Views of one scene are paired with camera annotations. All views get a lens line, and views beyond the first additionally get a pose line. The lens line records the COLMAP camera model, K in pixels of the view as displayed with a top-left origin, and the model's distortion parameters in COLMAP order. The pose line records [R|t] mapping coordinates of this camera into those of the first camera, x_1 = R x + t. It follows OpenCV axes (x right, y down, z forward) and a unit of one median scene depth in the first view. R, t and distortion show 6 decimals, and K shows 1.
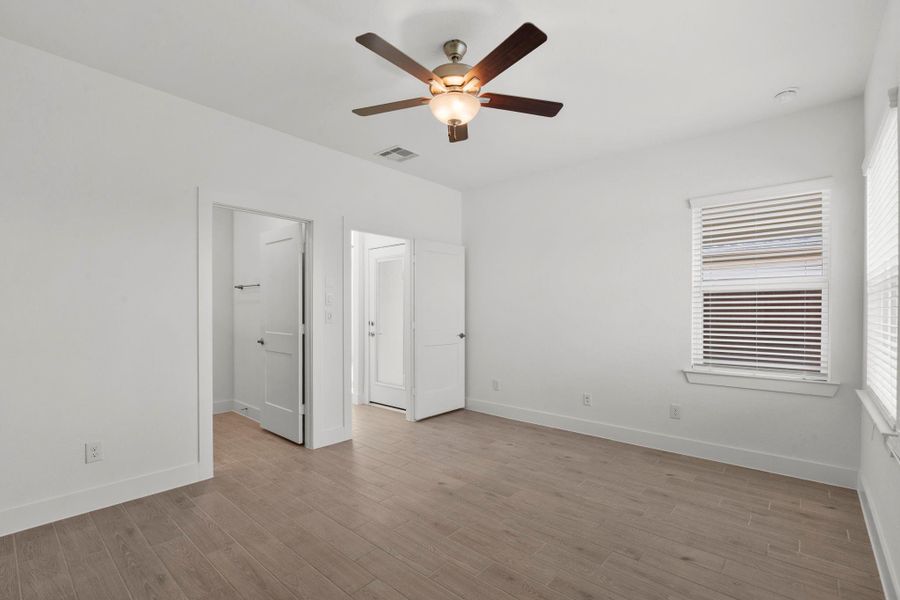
lens RADIAL K [[405.3, 0, 450.0], [0, 405.3, 300.0], [0, 0, 1]] dist [-0.012160, 0.000466]
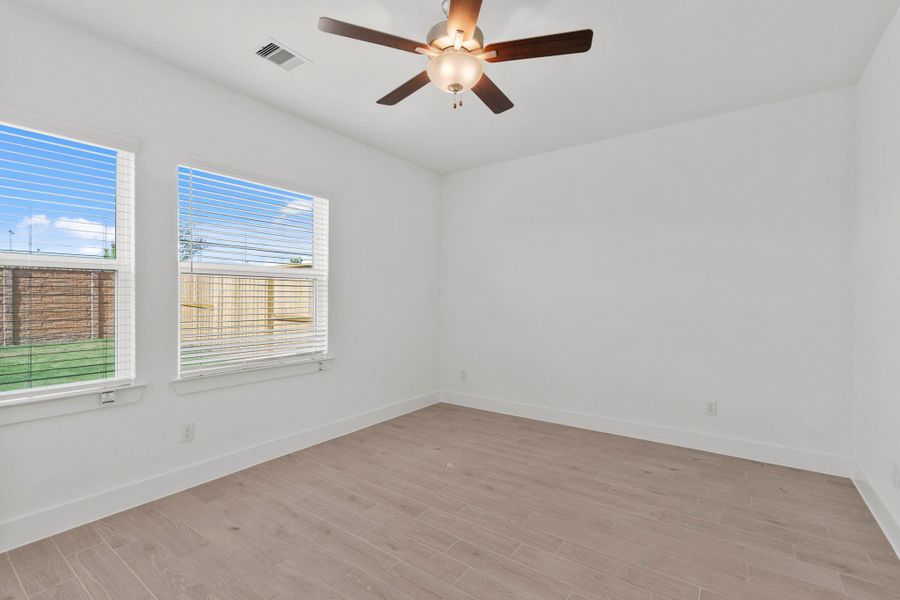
lens RADIAL K [[405.3, 0, 450.0], [0, 405.3, 300.0], [0, 0, 1]] dist [-0.012160, 0.000466]
pose [[-0.995306, -0.003095, -0.096732, 0.112946], [-0.002079, 0.999942, -0.010604, 0.038674], [0.096760, -0.010353, -0.995254, 2.007522]]
